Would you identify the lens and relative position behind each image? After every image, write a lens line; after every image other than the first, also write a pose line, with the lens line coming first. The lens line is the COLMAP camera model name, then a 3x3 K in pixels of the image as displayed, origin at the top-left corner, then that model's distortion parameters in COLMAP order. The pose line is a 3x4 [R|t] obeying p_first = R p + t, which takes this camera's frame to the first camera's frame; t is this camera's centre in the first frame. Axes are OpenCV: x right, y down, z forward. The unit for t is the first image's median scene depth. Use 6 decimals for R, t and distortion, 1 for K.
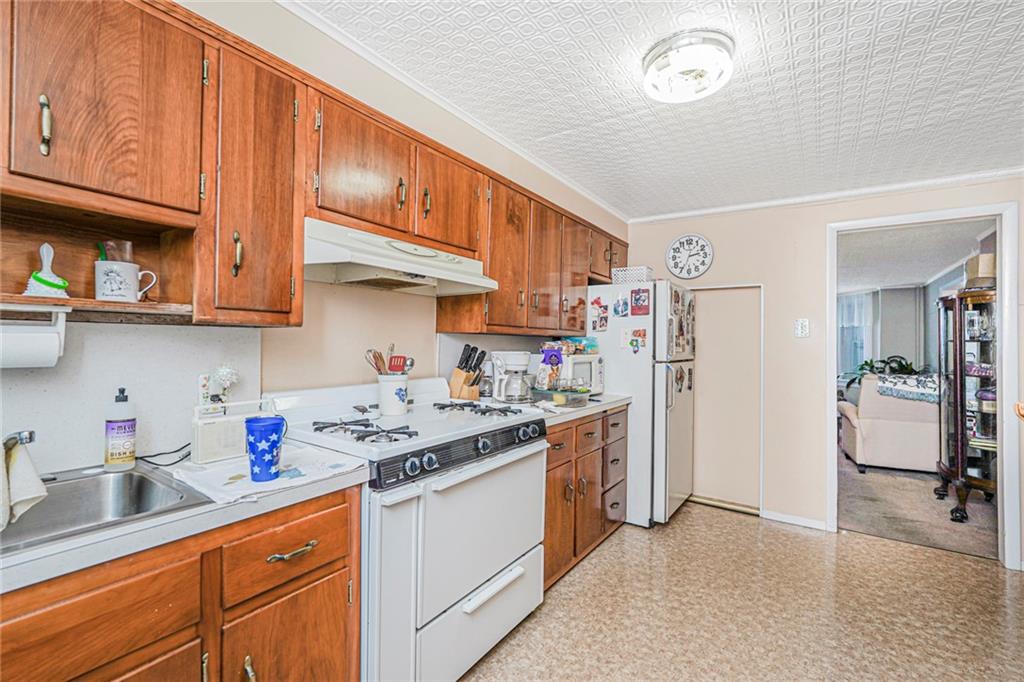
lens RADIAL K [[450.9, 0, 511.7], [0, 450.9, 342.5], [0, 0, 1]] dist [-0.014919, 0.007584]
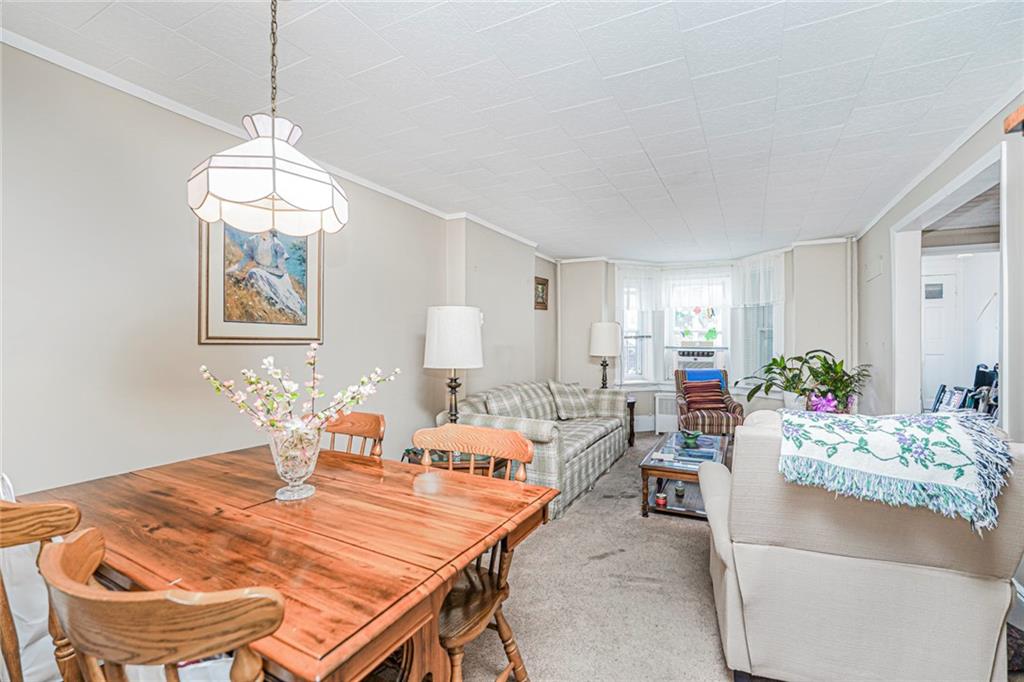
lens RADIAL K [[450.9, 0, 510.8], [0, 450.9, 338.8], [0, 0, 1]] dist [-0.014919, 0.007584]
pose [[0.992893, -0.004631, 0.118923, 0.234326], [0.003901, 0.999972, 0.006368, 0.005617], [-0.118949, -0.005859, 0.992883, 0.281414]]
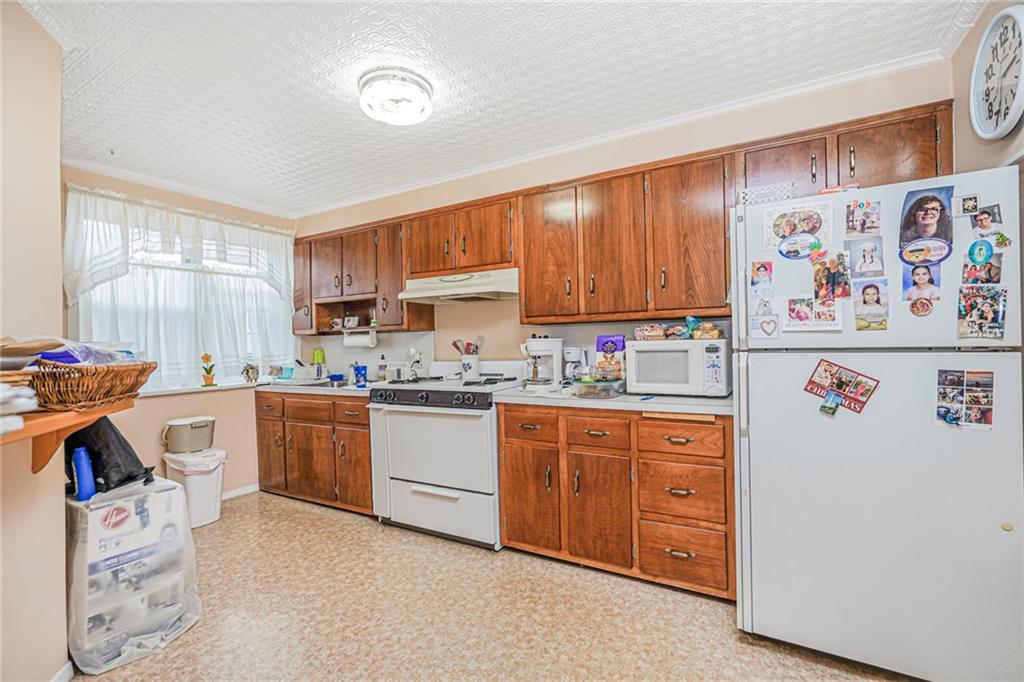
lens RADIAL K [[450.9, 0, 511.5], [0, 450.9, 340.5], [0, 0, 1]] dist [-0.014919, 0.007584]
pose [[0.078893, -0.015165, -0.996768, 1.320249], [0.026964, 0.999551, -0.013073, 0.043379], [0.996518, -0.025846, 0.079267, 0.986635]]
